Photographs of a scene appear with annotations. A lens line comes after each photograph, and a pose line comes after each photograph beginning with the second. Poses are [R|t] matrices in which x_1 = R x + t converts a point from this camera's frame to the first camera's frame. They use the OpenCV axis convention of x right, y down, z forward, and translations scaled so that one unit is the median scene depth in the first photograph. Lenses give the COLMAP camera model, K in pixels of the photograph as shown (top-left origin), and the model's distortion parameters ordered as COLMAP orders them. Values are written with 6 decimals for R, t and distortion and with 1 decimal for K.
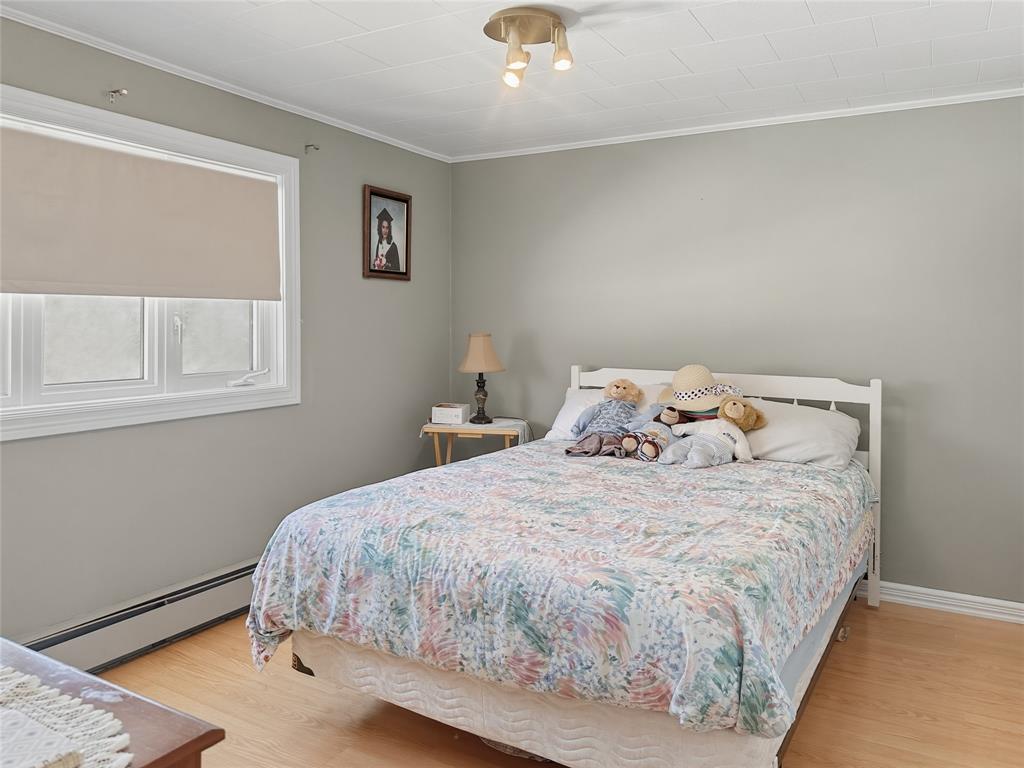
lens RADIAL K [[756.8, 0, 512.5], [0, 756.8, 381.6], [0, 0, 1]] dist [0.037340, -0.023327]
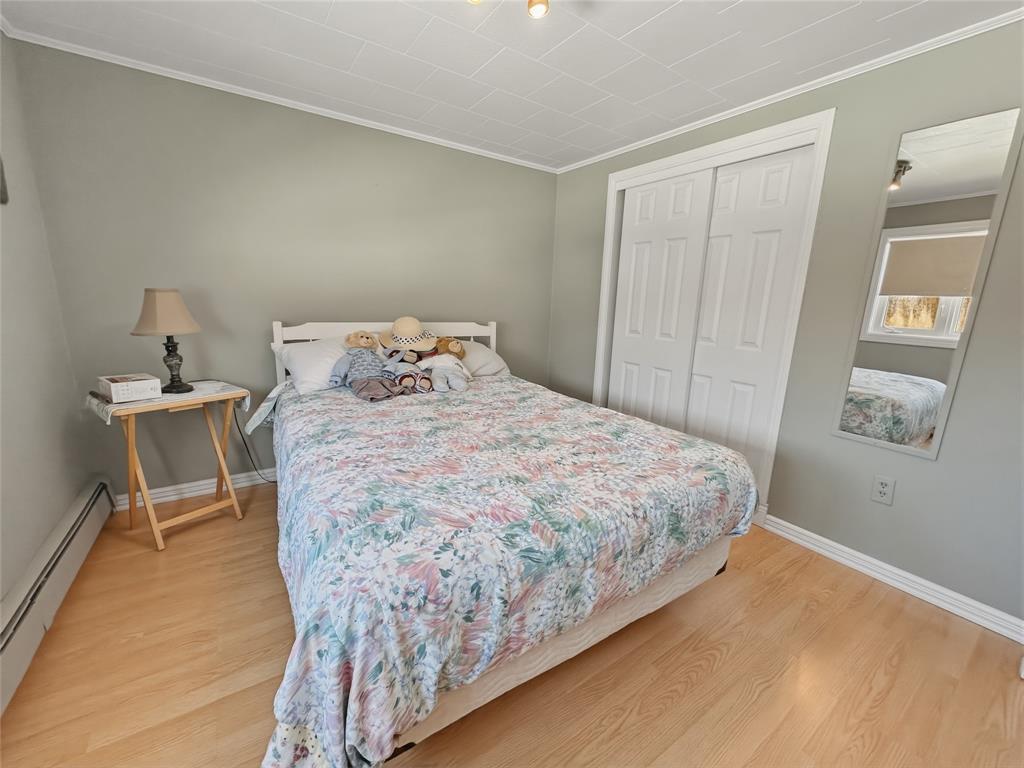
lens RADIAL K [[413.6, 0, 512.1], [0, 413.6, 390.5], [0, 0, 1]] dist [-0.020120, 0.000025]
pose [[0.433241, -0.193343, 0.880296, -0.532210], [0.040684, 0.979919, 0.195201, -0.044850], [-0.900359, -0.048755, 0.432407, 0.780674]]
